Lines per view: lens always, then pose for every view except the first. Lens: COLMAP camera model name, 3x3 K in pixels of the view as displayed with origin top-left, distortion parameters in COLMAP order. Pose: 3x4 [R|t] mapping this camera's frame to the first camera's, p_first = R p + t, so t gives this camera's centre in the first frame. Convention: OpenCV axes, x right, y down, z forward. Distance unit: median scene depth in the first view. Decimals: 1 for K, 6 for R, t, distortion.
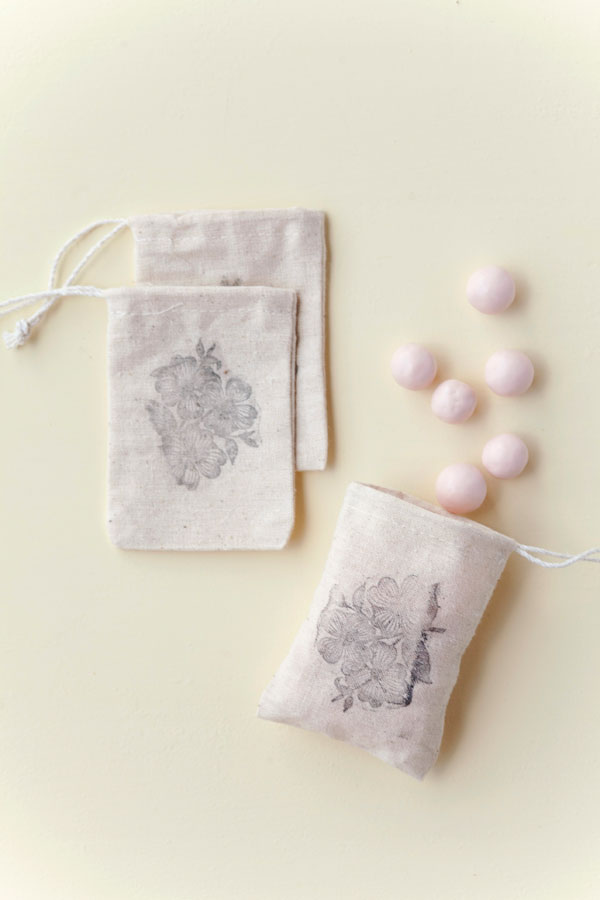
lens RADIAL K [[2216.3, 0, 300.0], [0, 2216.3, 450.0], [0, 0, 1]] dist [-0.058047, -0.107996]
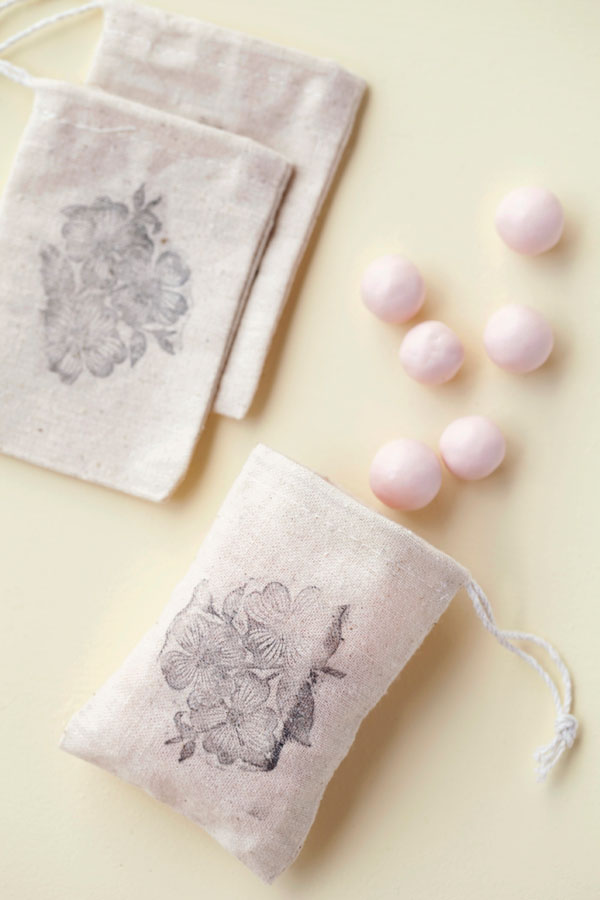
lens RADIAL K [[2539.9, 0, 300.0], [0, 2539.9, 450.0], [0, 0, 1]] dist [0.035385, 0.050563]
pose [[0.949878, 0.311468, 0.026814, 0.007089], [-0.311847, 0.950066, 0.011241, 0.005774], [-0.021974, -0.019039, 0.999577, 0.186026]]
